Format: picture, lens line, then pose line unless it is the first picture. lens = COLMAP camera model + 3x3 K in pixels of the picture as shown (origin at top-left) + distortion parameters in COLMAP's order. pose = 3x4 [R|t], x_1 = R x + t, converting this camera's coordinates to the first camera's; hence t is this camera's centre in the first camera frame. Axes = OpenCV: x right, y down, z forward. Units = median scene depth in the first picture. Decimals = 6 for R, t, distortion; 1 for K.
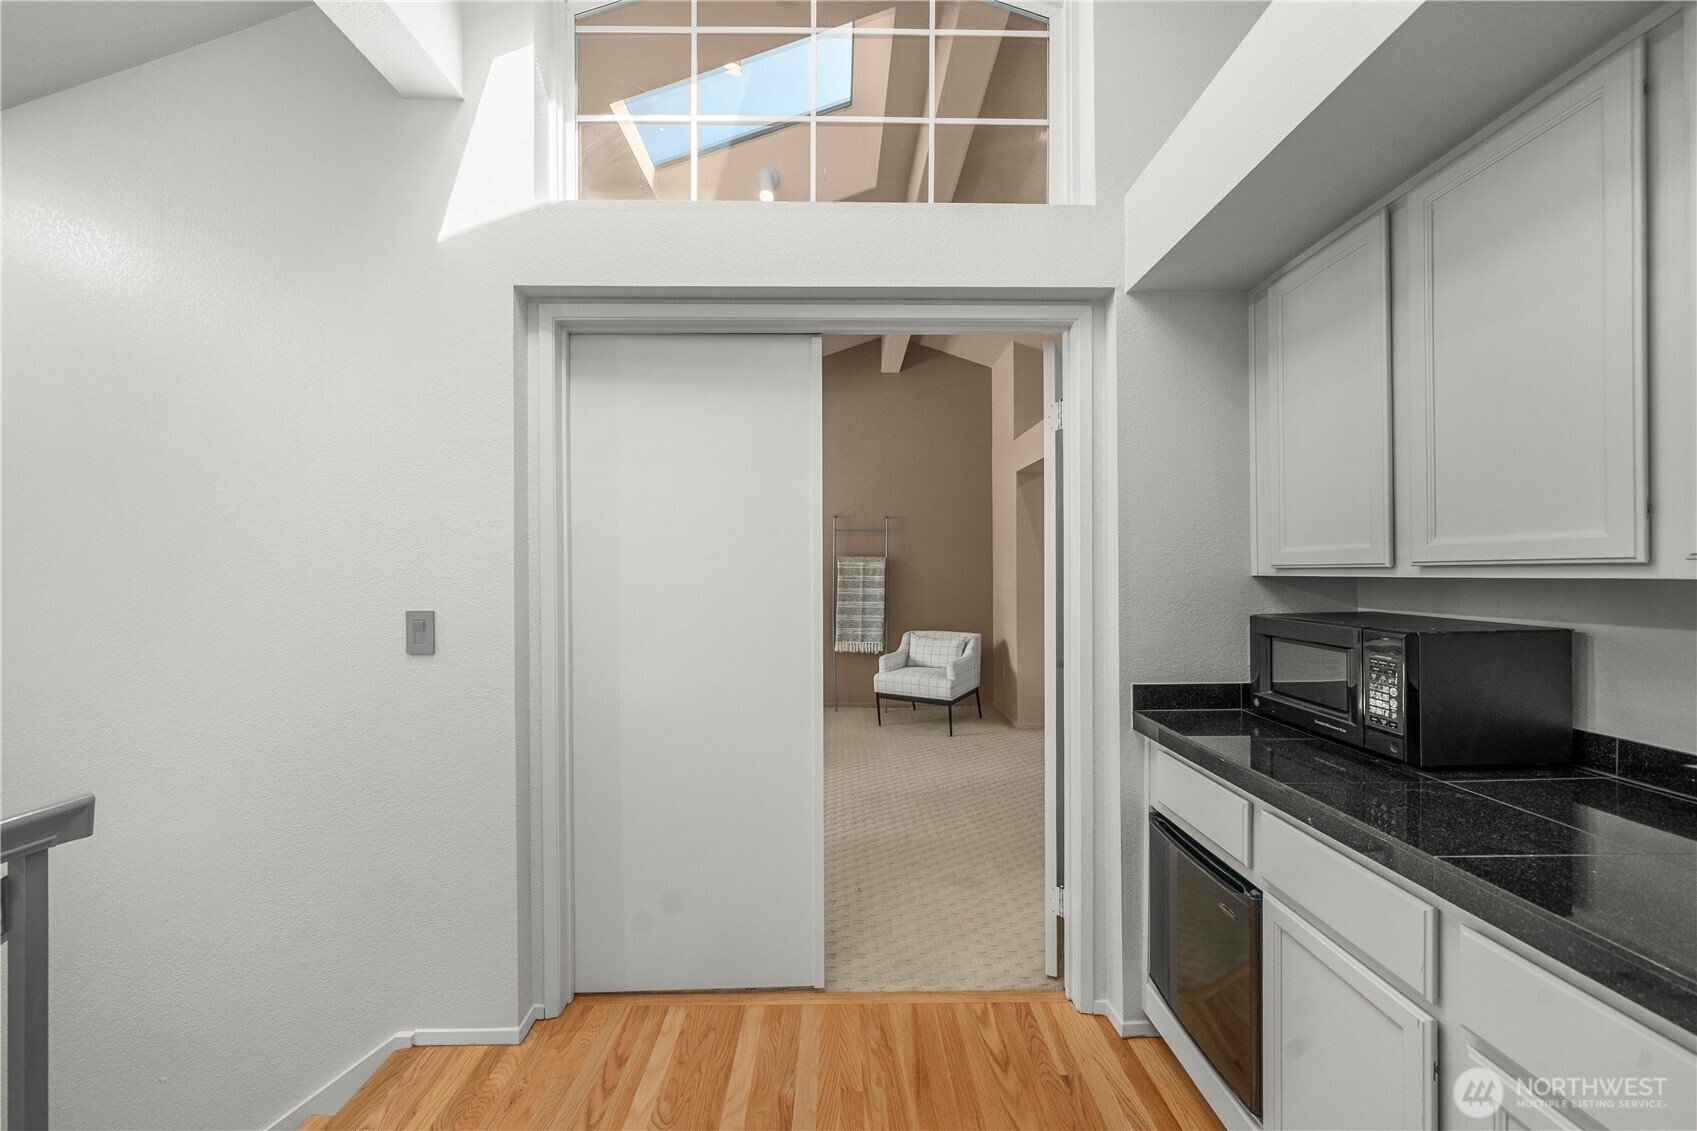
lens RADIAL K [[630.4, 0, 847.2], [0, 630.4, 571.7], [0, 0, 1]] dist [0.002132, -0.000235]
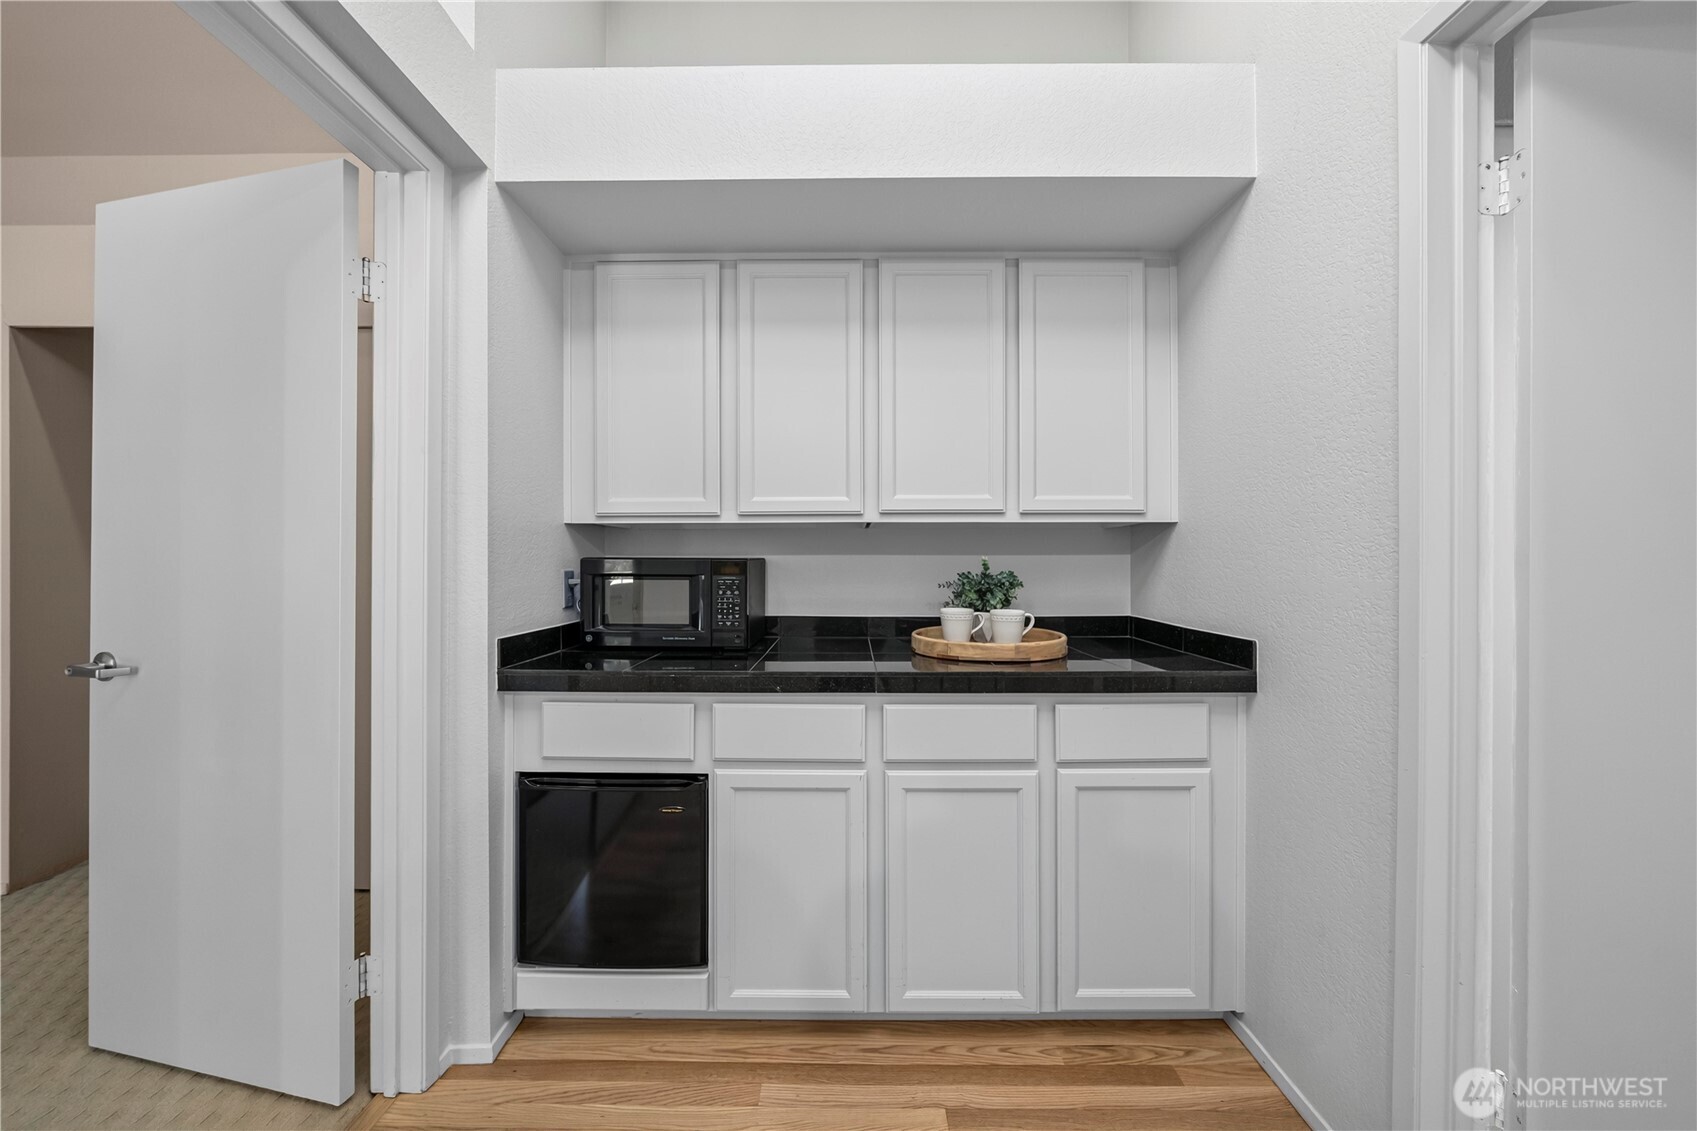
lens RADIAL K [[584.0, 0, 849.8], [0, 584.0, 558.3], [0, 0, 1]] dist [-0.001167, -0.000453]
pose [[0.028093, 0.013765, 0.999511, -0.347540], [-0.001471, 0.999905, -0.013729, 0.083533], [-0.999604, -0.001085, 0.028110, 0.528215]]
